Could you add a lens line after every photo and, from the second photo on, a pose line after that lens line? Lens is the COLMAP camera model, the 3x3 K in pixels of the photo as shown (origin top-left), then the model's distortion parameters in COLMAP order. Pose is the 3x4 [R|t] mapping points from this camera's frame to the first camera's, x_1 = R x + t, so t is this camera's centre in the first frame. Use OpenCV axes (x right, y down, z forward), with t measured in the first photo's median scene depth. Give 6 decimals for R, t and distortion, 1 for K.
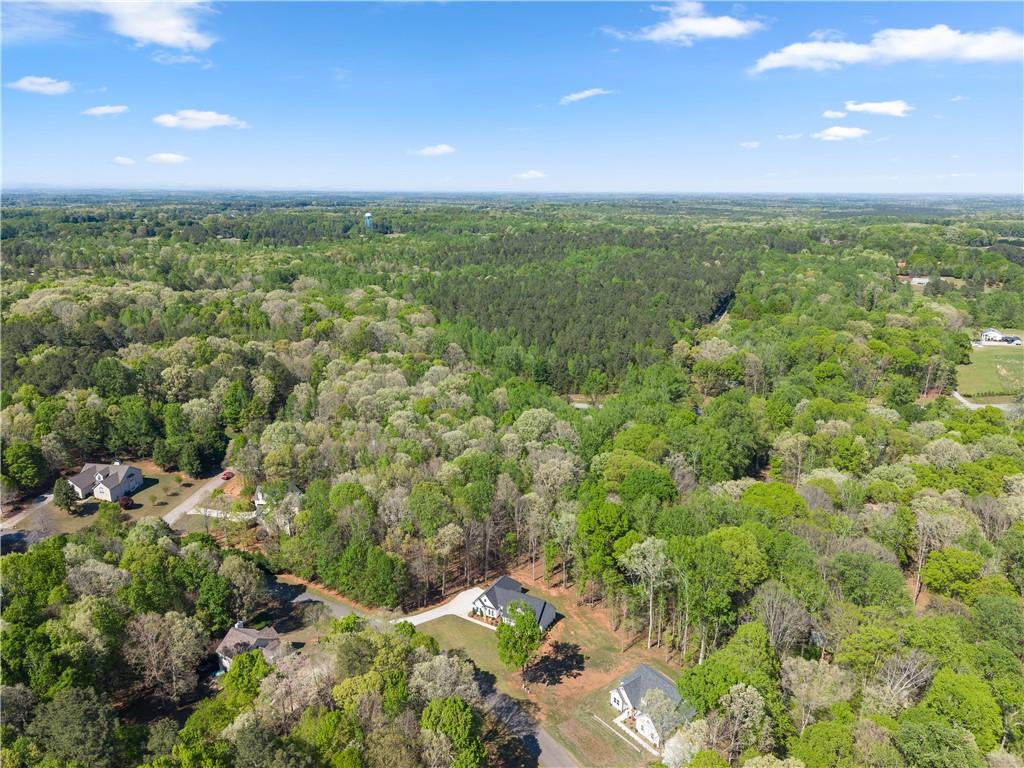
lens RADIAL K [[688.1, 0, 512.0], [0, 688.1, 384.0], [0, 0, 1]] dist [0.015186, -0.002279]
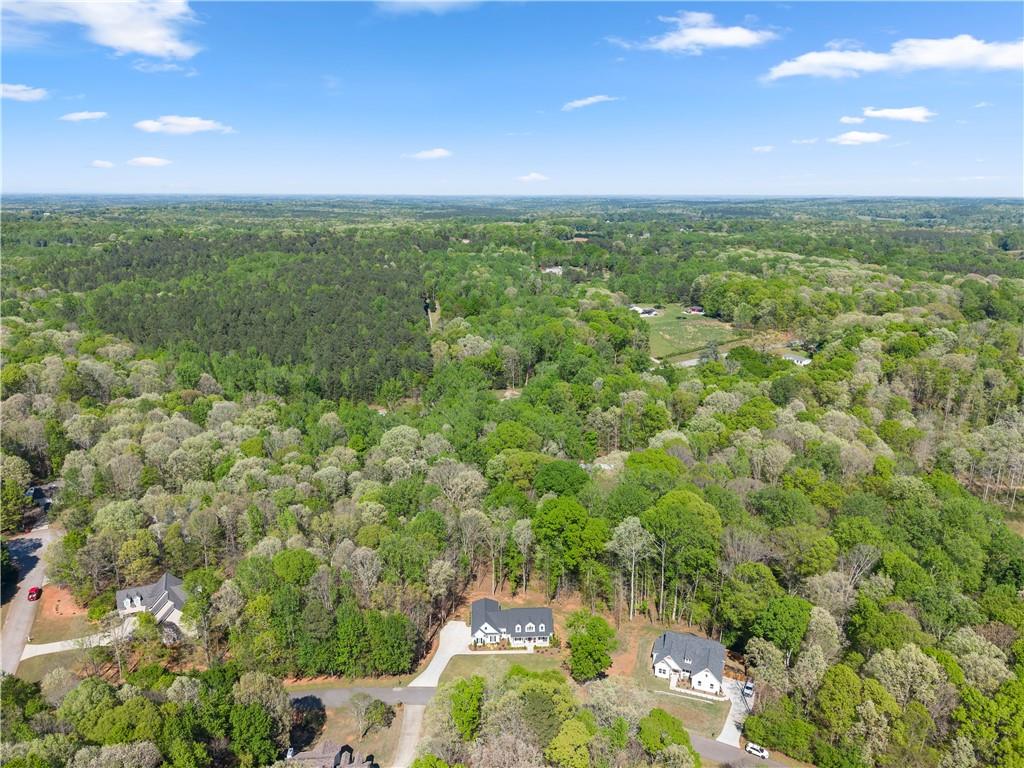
lens RADIAL K [[688.1, 0, 512.0], [0, 688.1, 384.0], [0, 0, 1]] dist [0.015186, -0.002279]
pose [[0.839282, -0.145628, 0.523831, -0.457254], [0.146650, 0.988387, 0.039815, -0.053616], [-0.523546, 0.043404, 0.850891, 0.150757]]
